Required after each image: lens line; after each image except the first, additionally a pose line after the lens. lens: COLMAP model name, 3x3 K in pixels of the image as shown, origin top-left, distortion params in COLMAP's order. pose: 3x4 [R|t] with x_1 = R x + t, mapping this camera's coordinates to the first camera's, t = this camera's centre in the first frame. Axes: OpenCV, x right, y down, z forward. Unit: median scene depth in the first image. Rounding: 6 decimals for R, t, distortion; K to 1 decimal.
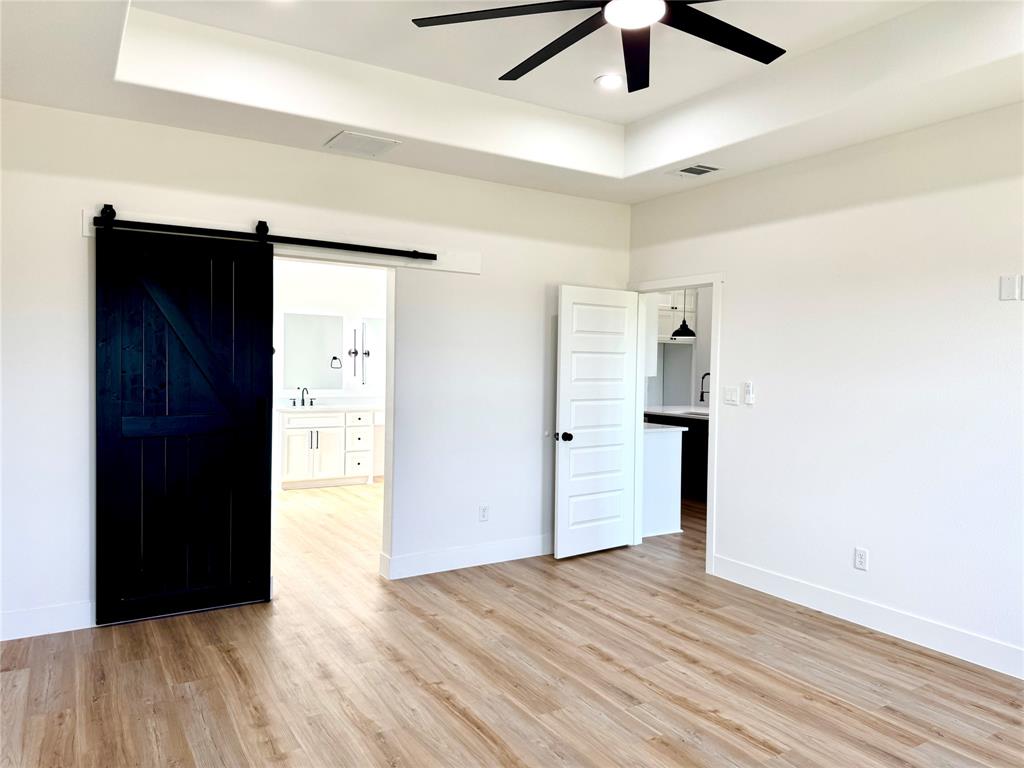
lens RADIAL K [[719.8, 0, 512.0], [0, 719.8, 384.0], [0, 0, 1]] dist [0.098616, -0.145232]
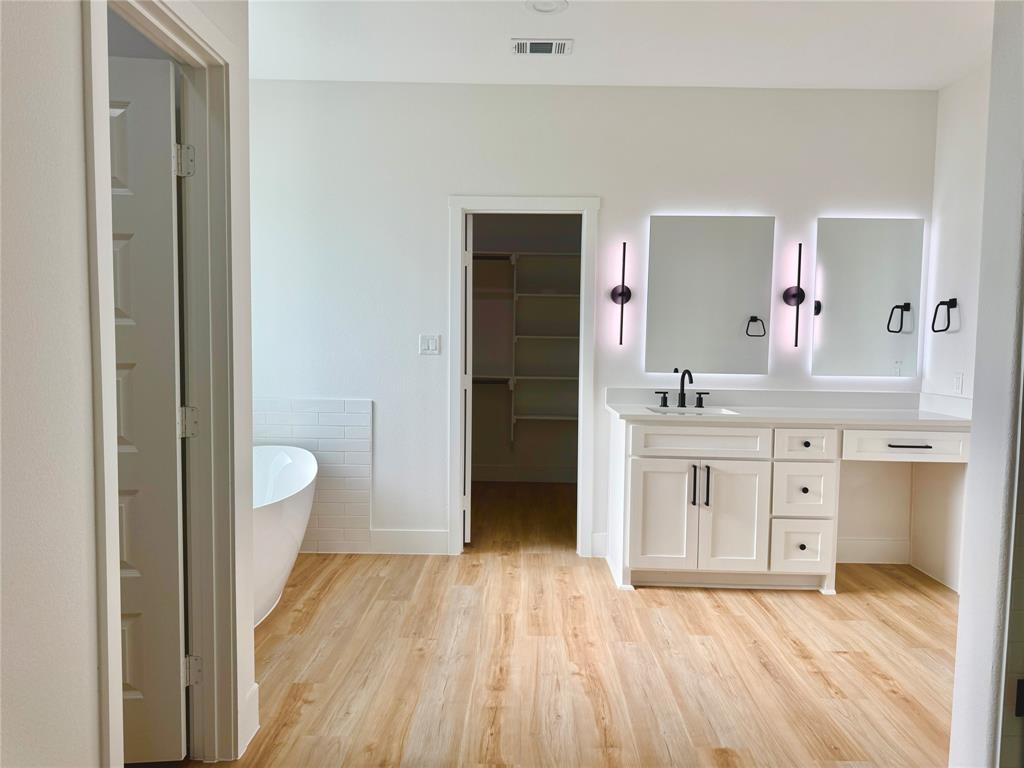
lens RADIAL K [[719.8, 0, 512.0], [0, 719.8, 384.0], [0, 0, 1]] dist [0.098616, -0.145232]
pose [[0.854119, 0.037457, -0.518727, -0.135039], [-0.017664, 0.998917, 0.043046, -0.003871], [0.519777, -0.027604, 0.853856, 0.529062]]
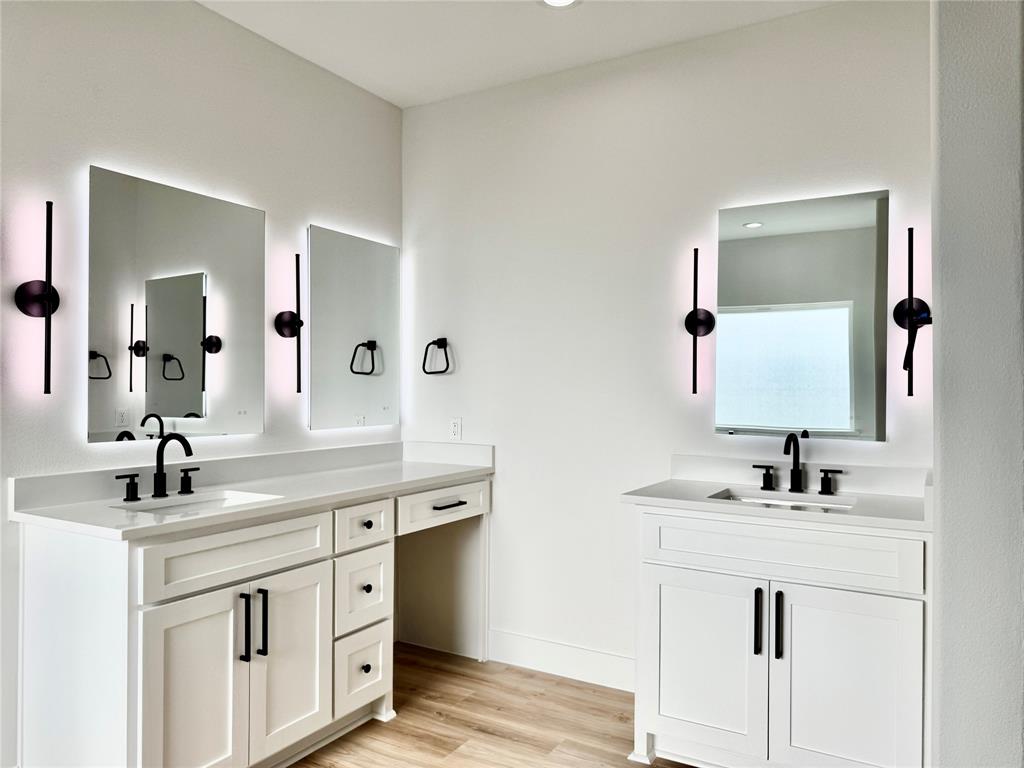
lens RADIAL K [[726.8, 0, 512.0], [0, 726.8, 384.0], [0, 0, 1]] dist [-0.005916, -0.001242]
pose [[0.884160, -0.007994, 0.467115, -0.297796], [0.021099, 0.999517, -0.022830, -0.004867], [-0.466707, 0.030041, 0.883902, 0.678637]]
